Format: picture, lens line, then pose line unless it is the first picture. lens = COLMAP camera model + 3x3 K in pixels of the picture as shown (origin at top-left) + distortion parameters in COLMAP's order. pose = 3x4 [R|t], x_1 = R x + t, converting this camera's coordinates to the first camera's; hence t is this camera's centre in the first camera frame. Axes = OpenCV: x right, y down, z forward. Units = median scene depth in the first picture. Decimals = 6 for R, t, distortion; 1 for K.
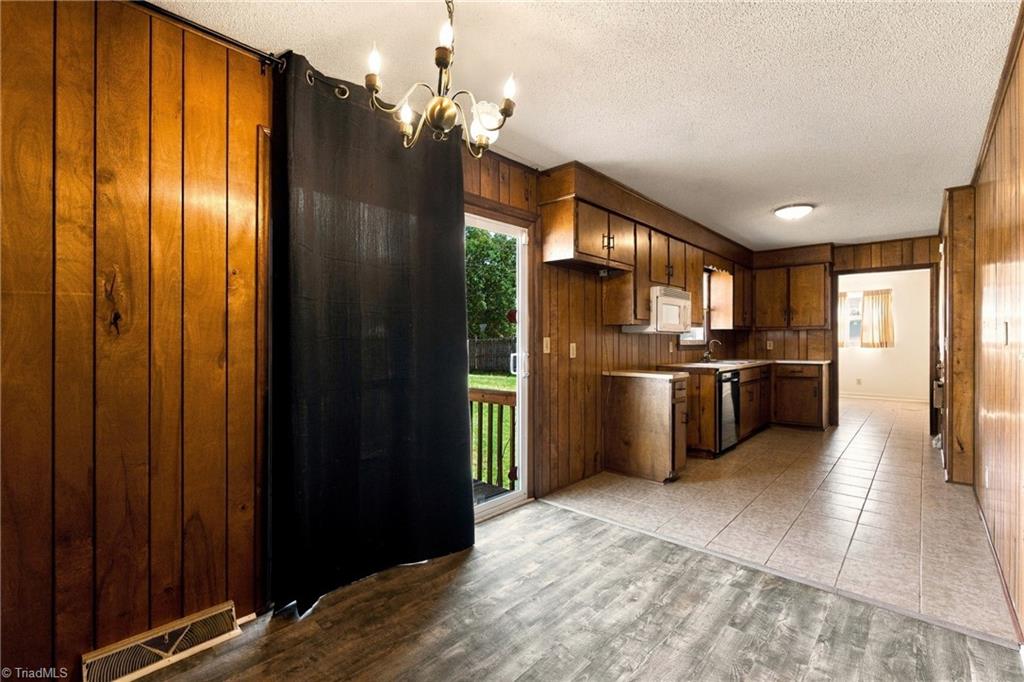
lens RADIAL K [[455.2, 0, 512.2], [0, 455.2, 337.8], [0, 0, 1]] dist [-0.001069, -0.000539]
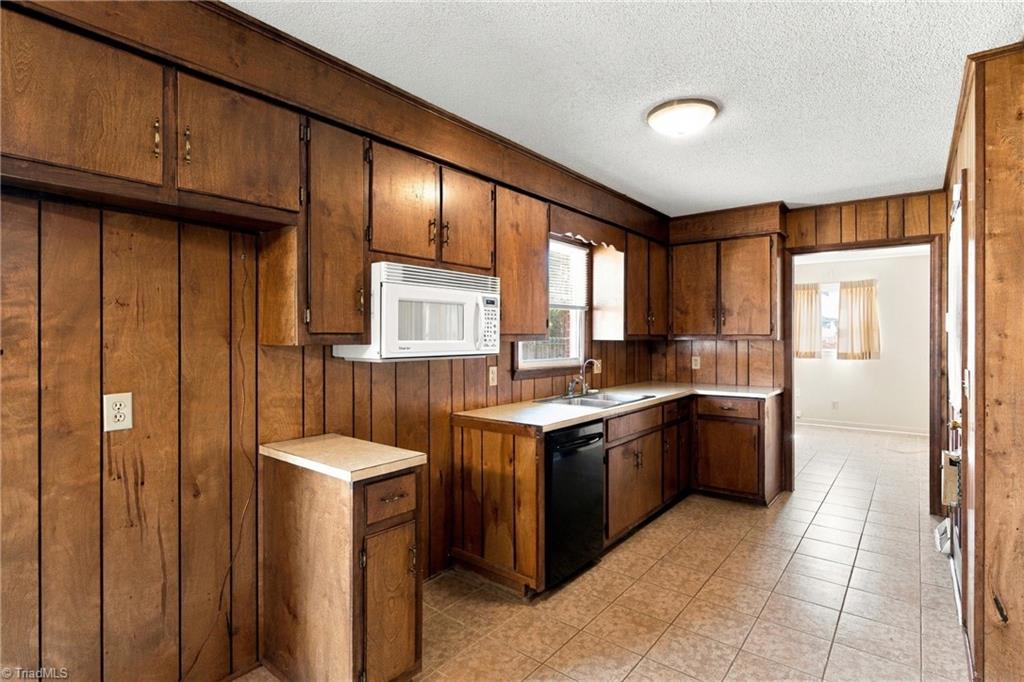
lens RADIAL K [[510.3, 0, 515.7], [0, 510.3, 333.2], [0, 0, 1]] dist [0.002680, -0.001503]
pose [[0.997423, 0.001942, 0.071725, 0.409509], [-0.001777, 0.999996, -0.002373, -0.037681], [-0.071729, 0.002239, 0.997422, 0.462818]]
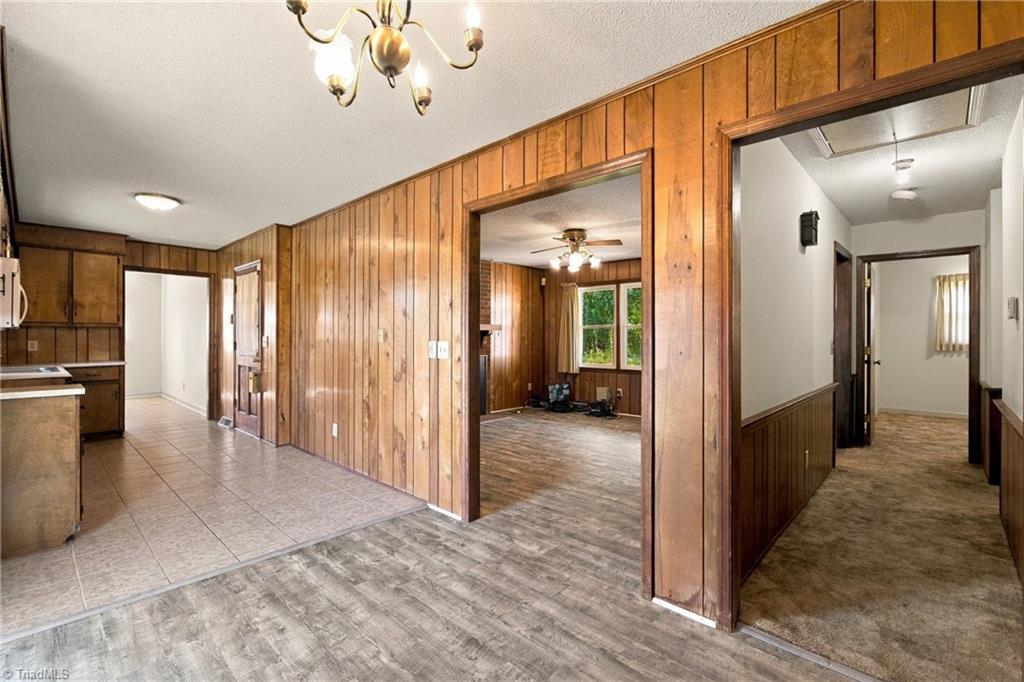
lens RADIAL K [[455.2, 0, 512.7], [0, 455.2, 336.7], [0, 0, 1]] dist [-0.001069, -0.000539]
pose [[0.014691, 0.001810, 0.999890, -0.315347], [-0.004566, 0.999988, -0.001744, -0.002125], [-0.999882, -0.004540, 0.014699, 0.267502]]
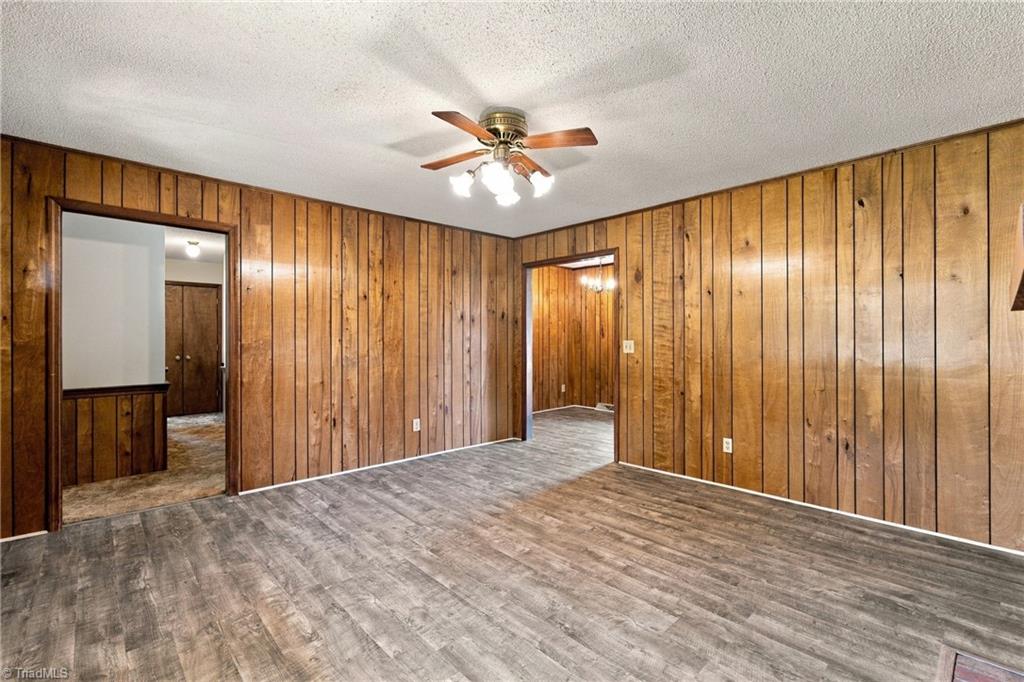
lens RADIAL K [[455.2, 0, 514.1], [0, 455.2, 340.1], [0, 0, 1]] dist [-0.001069, -0.000539]
pose [[-0.078653, 0.004013, -0.996894, 1.522627], [-0.001540, 0.999990, 0.004147, -0.002789], [0.996901, 0.001862, -0.078646, 0.177540]]
